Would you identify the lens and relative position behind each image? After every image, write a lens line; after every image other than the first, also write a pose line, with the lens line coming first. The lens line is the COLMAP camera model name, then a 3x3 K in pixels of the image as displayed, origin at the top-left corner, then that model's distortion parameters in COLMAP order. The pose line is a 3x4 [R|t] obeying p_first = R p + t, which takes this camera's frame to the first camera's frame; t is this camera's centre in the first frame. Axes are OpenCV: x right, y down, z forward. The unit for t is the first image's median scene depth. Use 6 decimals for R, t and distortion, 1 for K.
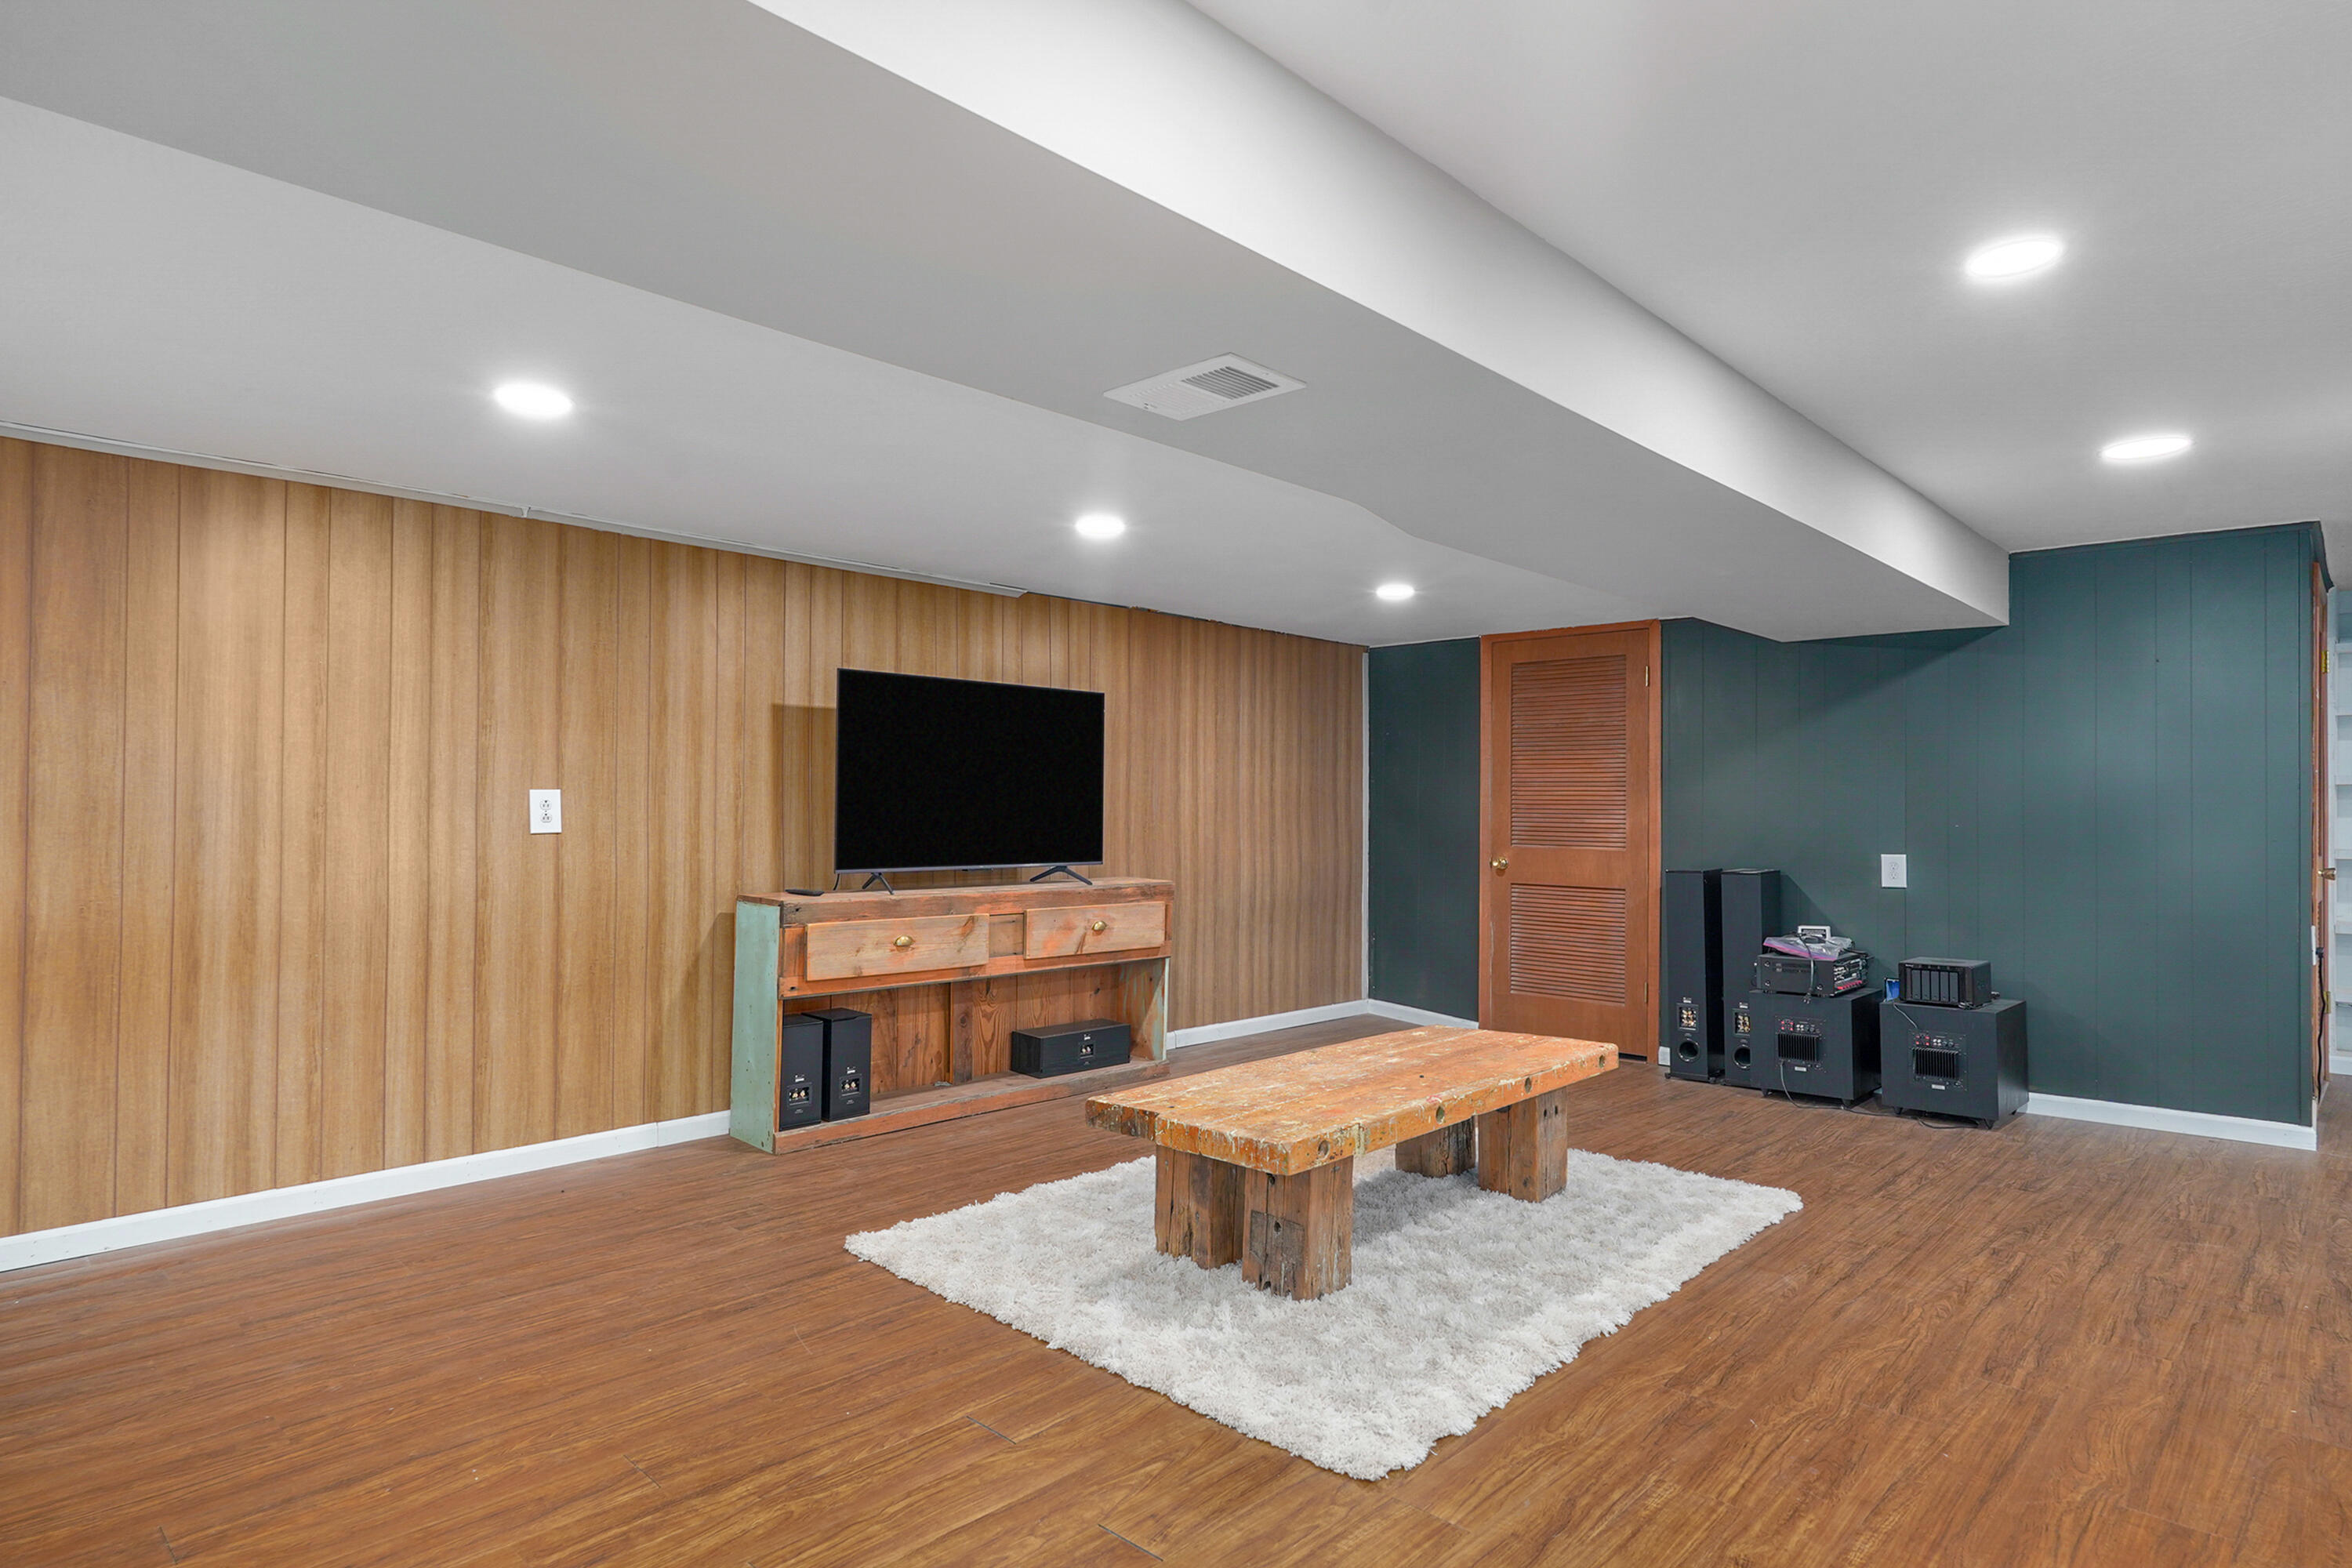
lens RADIAL K [[1269.6, 0, 1189.7], [0, 1269.6, 791.1], [0, 0, 1]] dist [-0.003442, -0.000153]
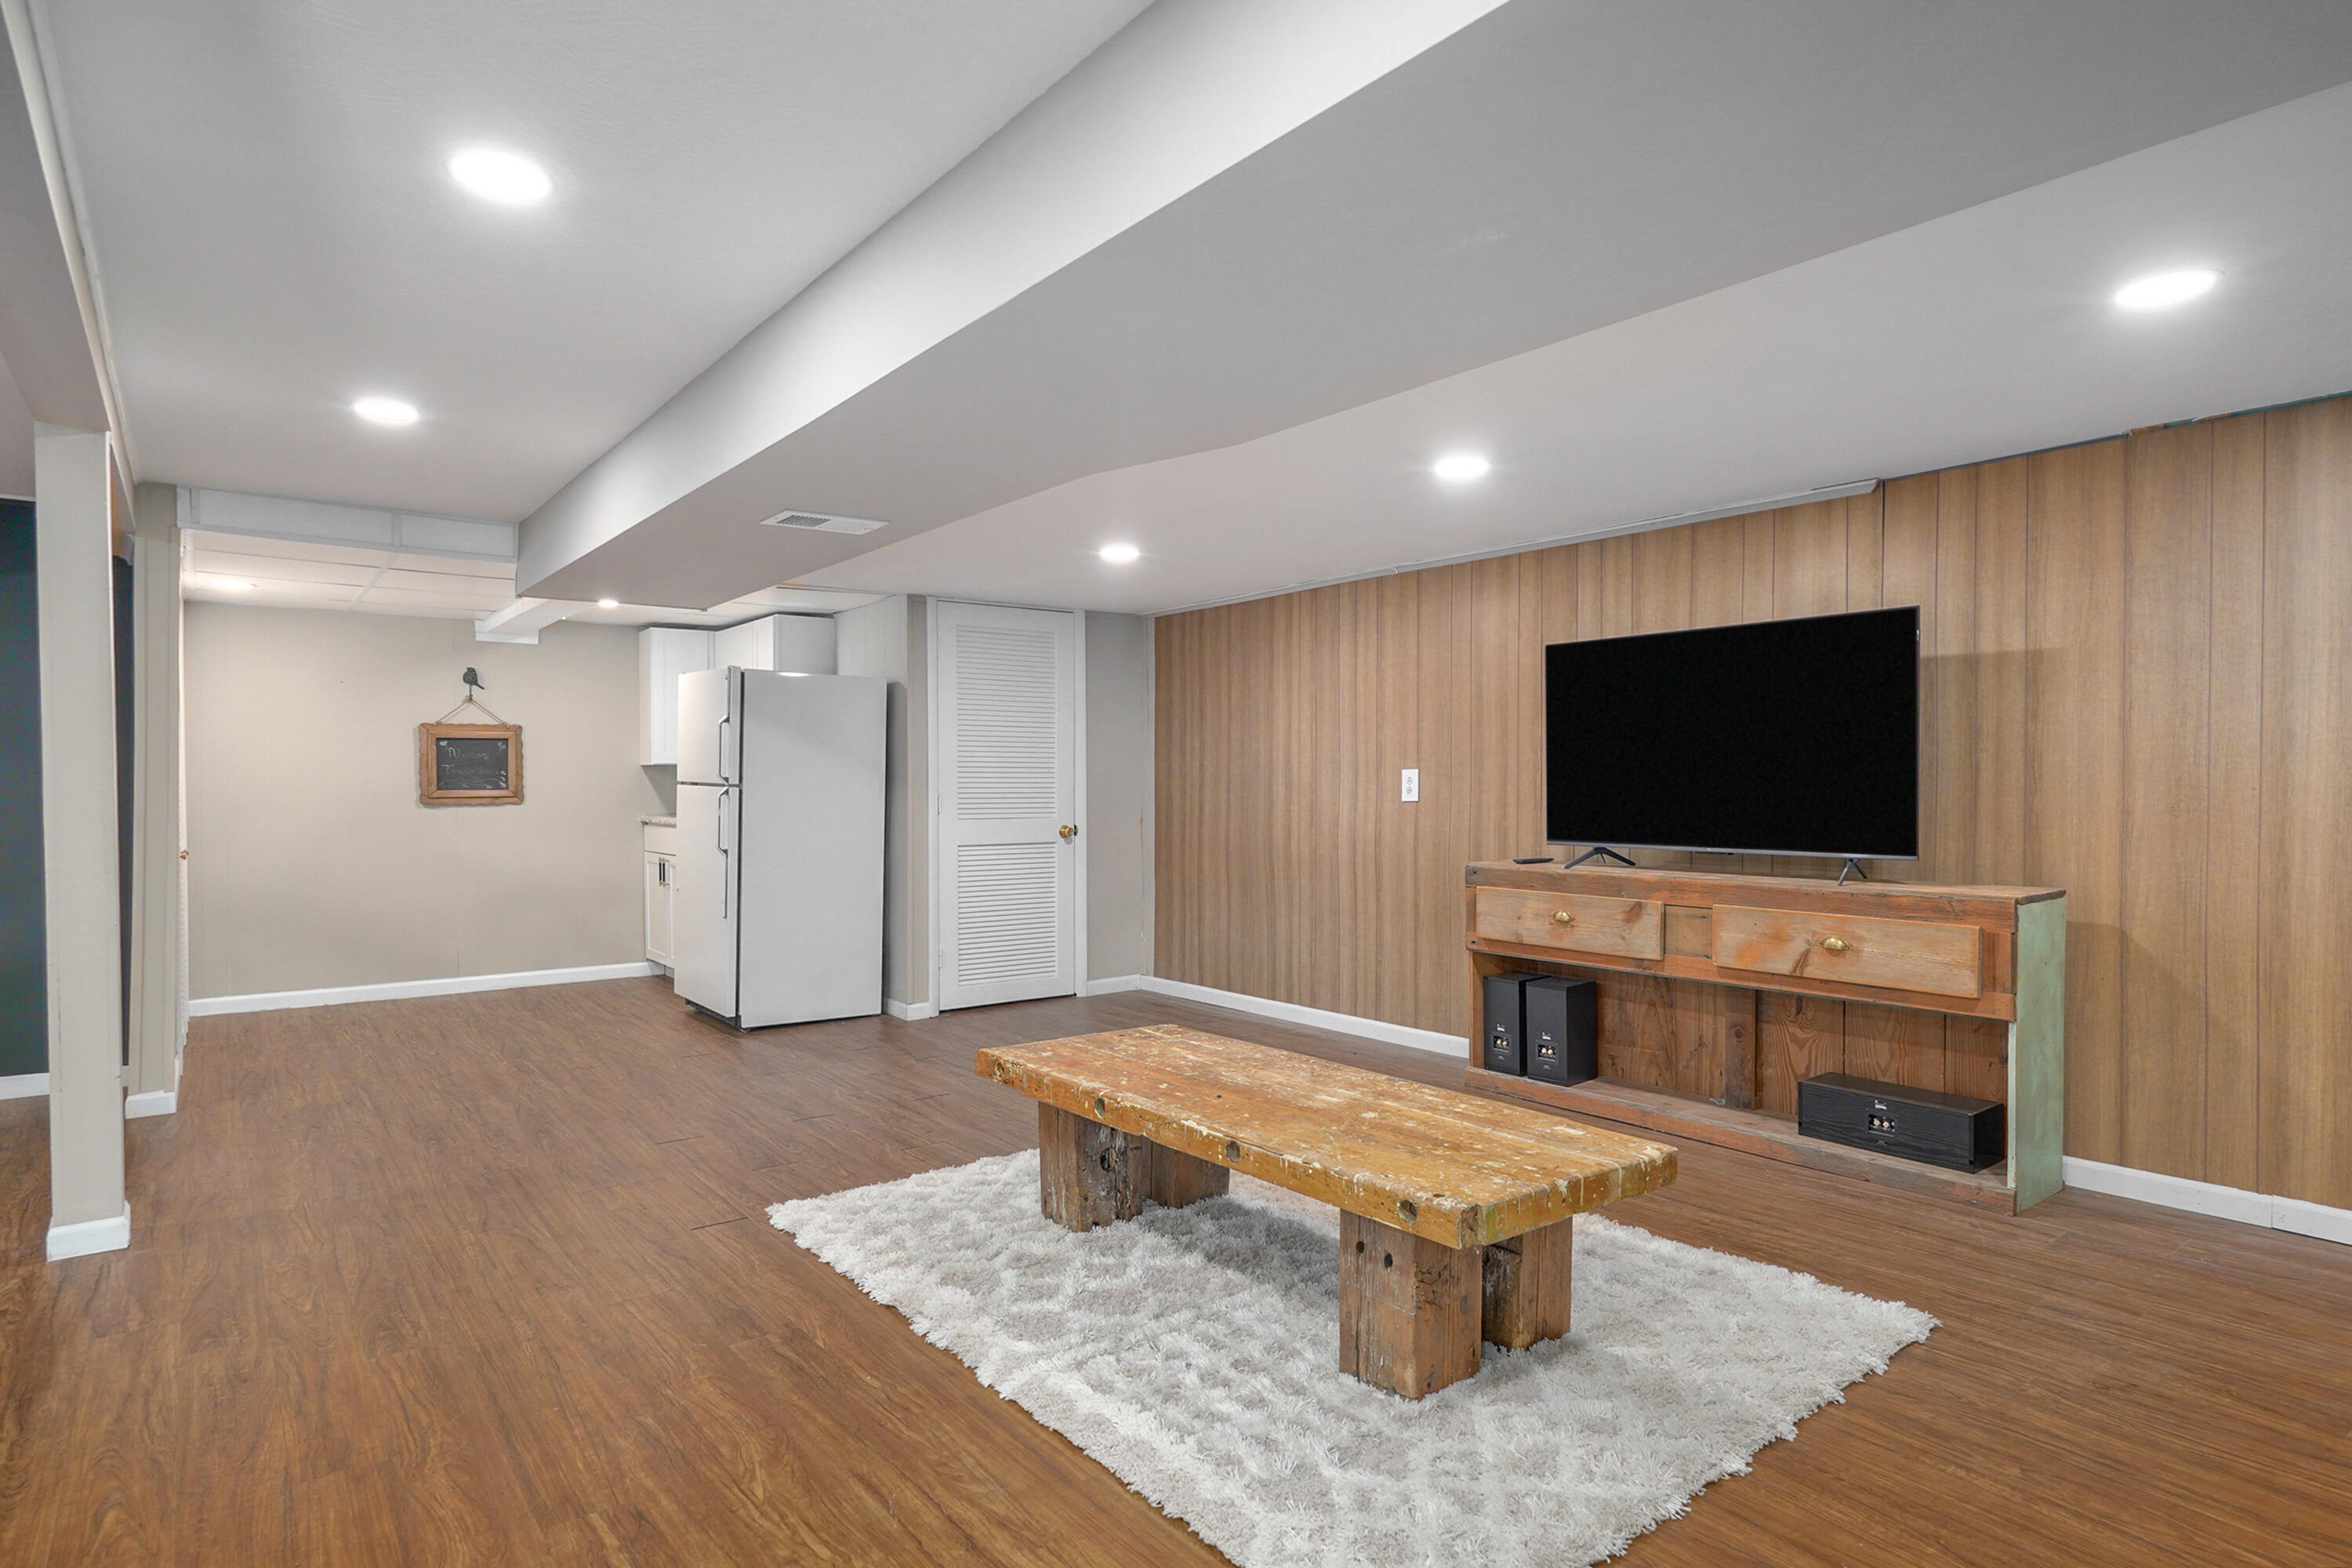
lens RADIAL K [[1286.9, 0, 1176.0], [0, 1286.9, 784.0], [0, 0, 1]] dist [-0.002003, -0.000784]
pose [[-0.160043, -0.005890, -0.987092, 0.842900], [0.016606, 0.999825, -0.008659, 0.020763], [0.986970, -0.017777, -0.159917, 0.911160]]
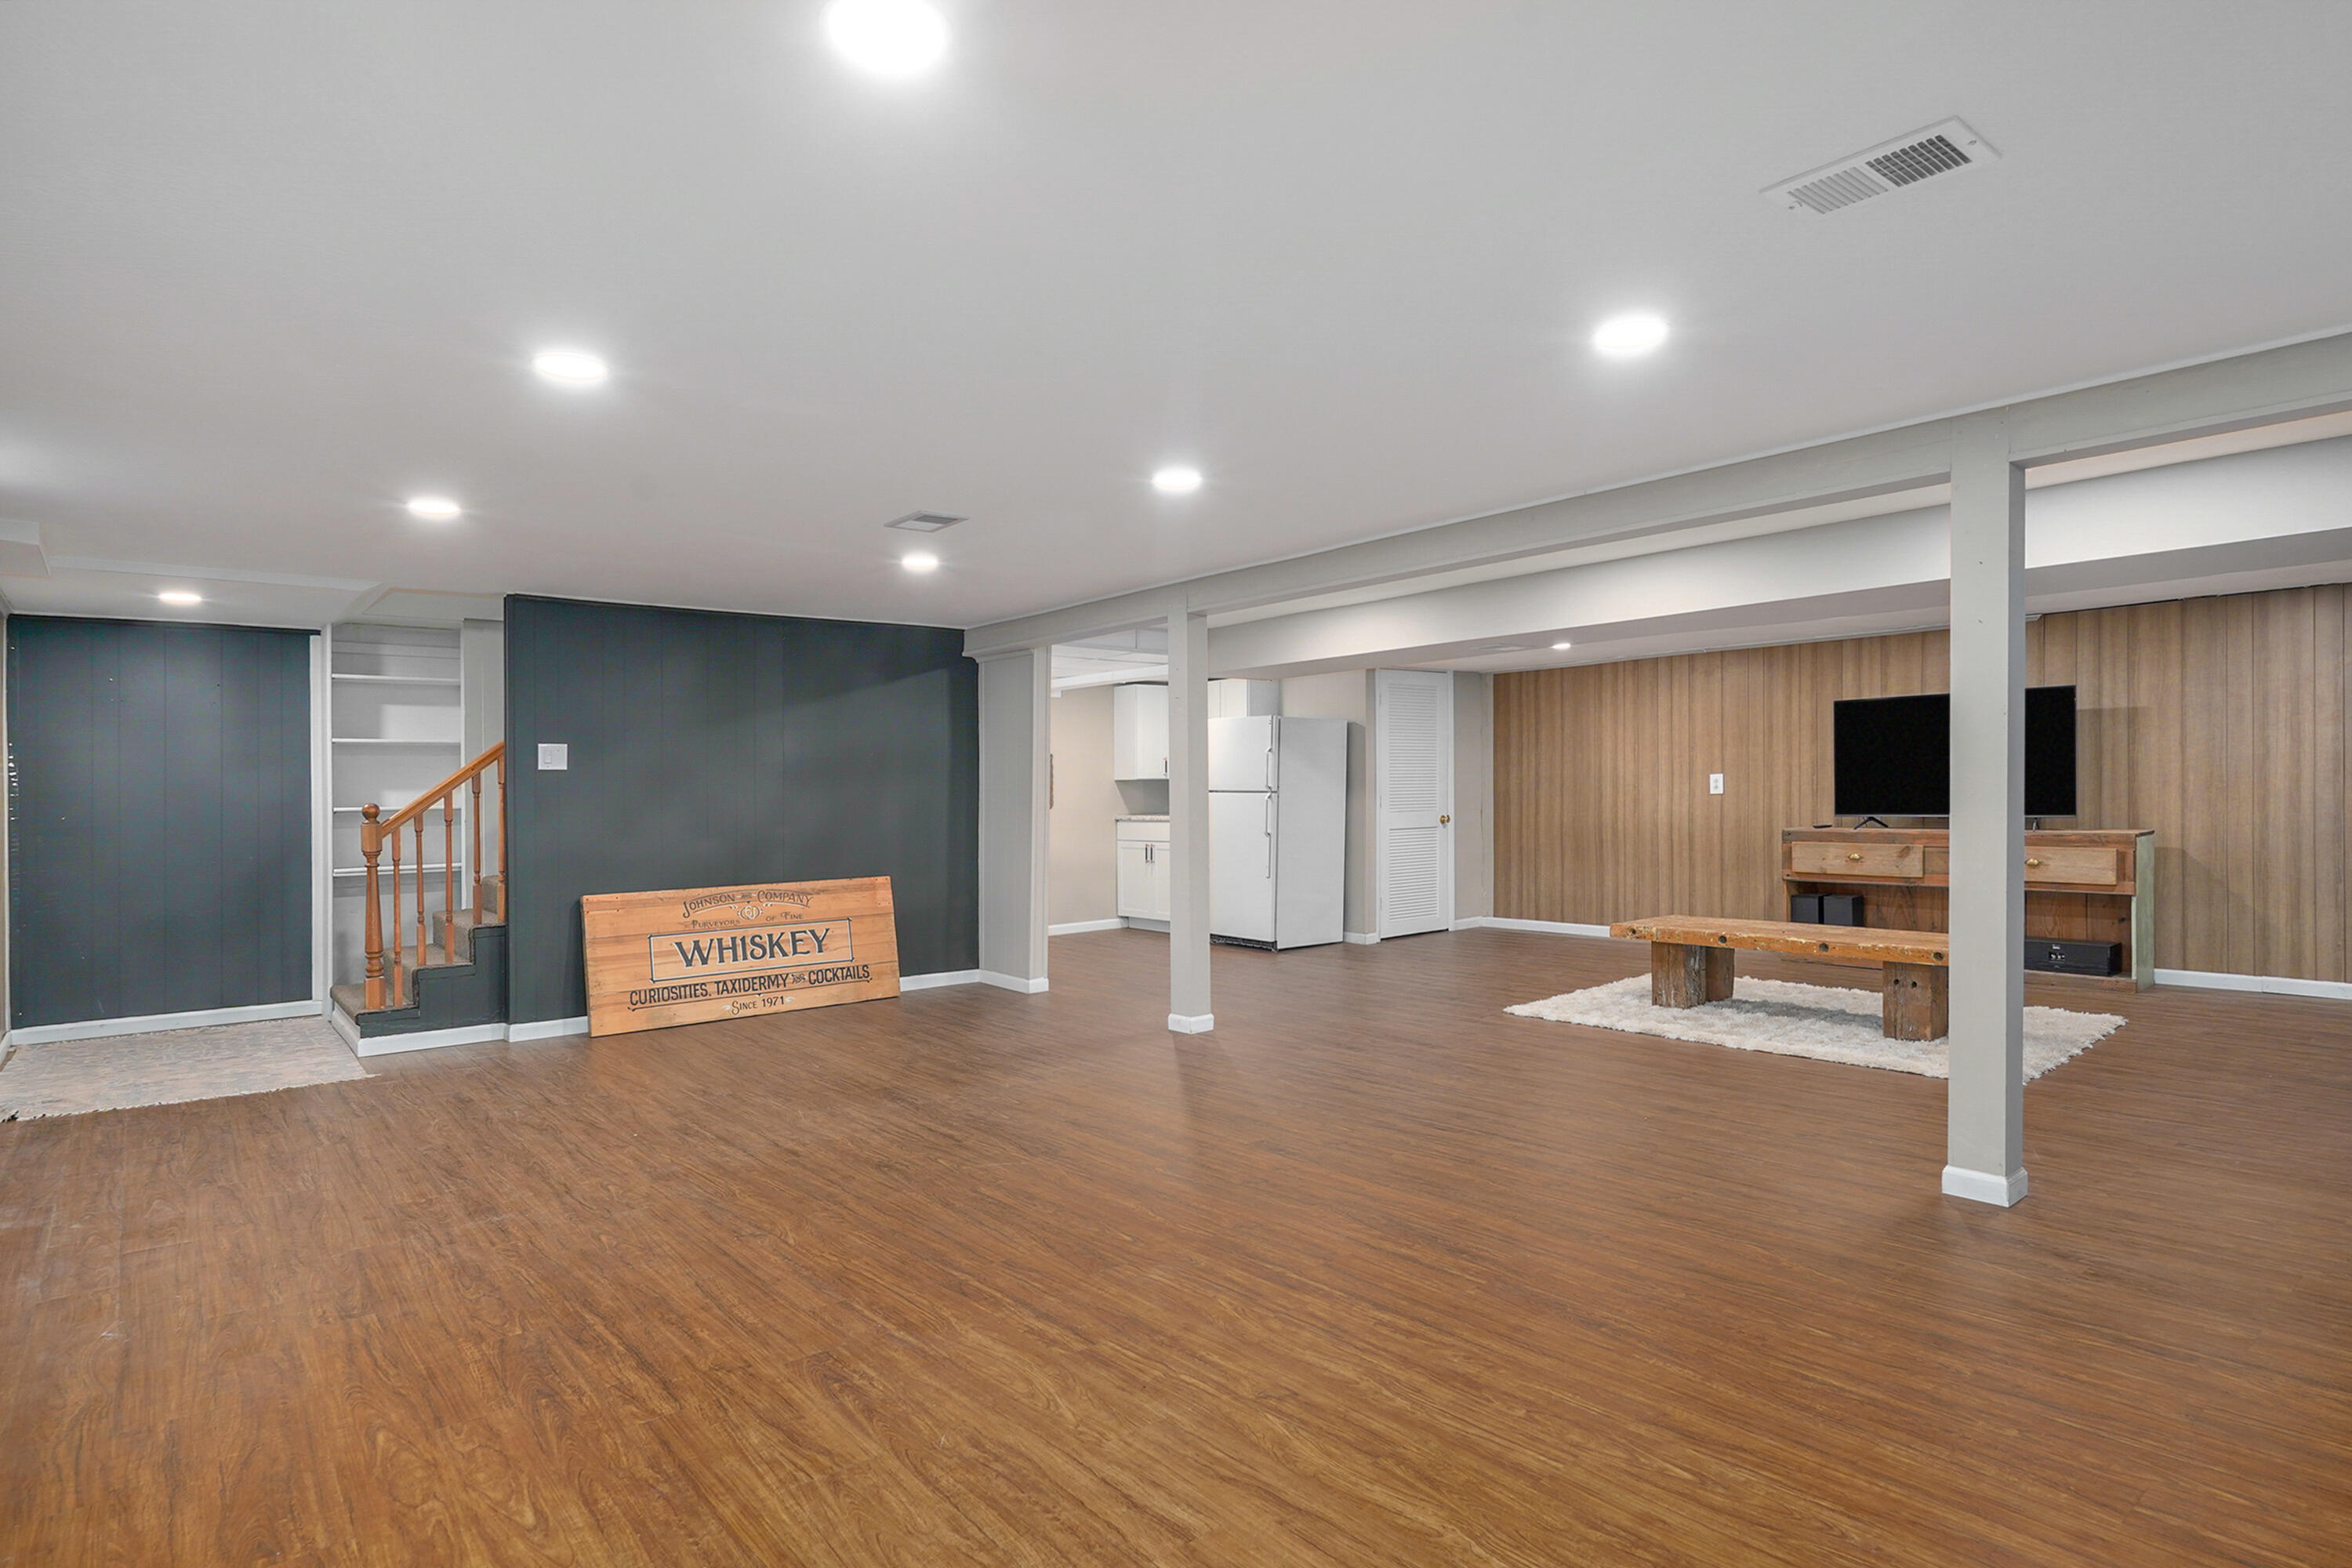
lens RADIAL K [[1246.7, 0, 1177.9], [0, 1246.7, 792.0], [0, 0, 1]] dist [-0.004518, 0.000280]
pose [[-0.121140, -0.000995, -0.992635, 1.640654], [0.035097, 0.999370, -0.005285, 0.007916], [0.992015, -0.035479, -0.121028, 0.312557]]
